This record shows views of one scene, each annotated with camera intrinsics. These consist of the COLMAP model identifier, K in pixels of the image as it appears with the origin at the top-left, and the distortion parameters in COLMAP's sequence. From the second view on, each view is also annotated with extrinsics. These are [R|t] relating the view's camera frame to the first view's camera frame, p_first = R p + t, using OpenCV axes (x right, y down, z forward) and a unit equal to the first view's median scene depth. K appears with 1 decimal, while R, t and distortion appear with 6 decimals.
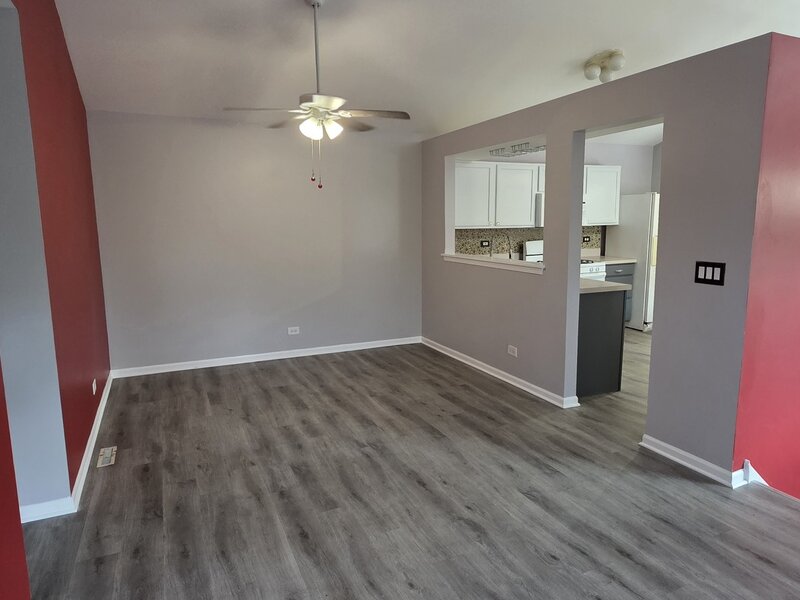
lens RADIAL K [[523.8, 0, 398.4], [0, 523.8, 301.3], [0, 0, 1]] dist [-0.002343, -0.003255]
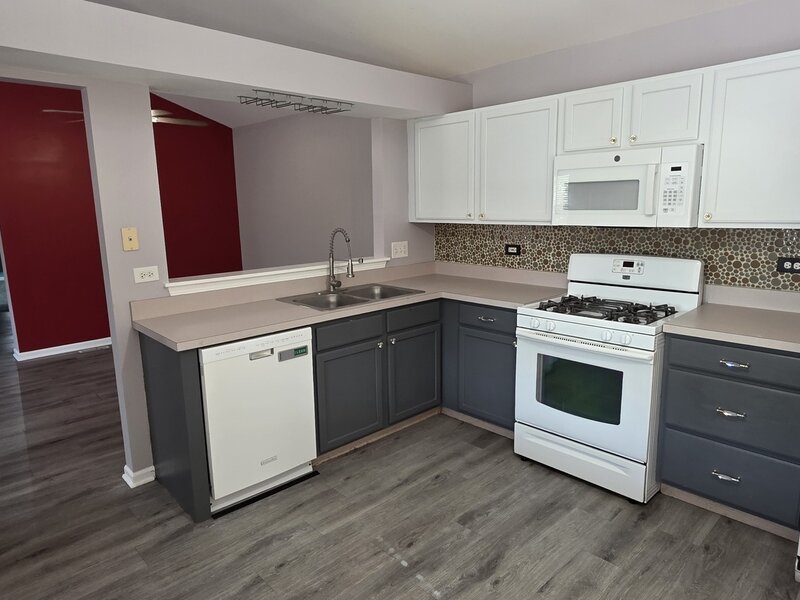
lens RADIAL K [[523.8, 0, 399.2], [0, 523.8, 297.8], [0, 0, 1]] dist [-0.002343, -0.003255]
pose [[0.320710, 0.168635, -0.932045, 0.683673], [-0.139221, 0.981728, 0.129719, -0.117297], [0.936890, 0.088158, 0.338328, 0.702056]]
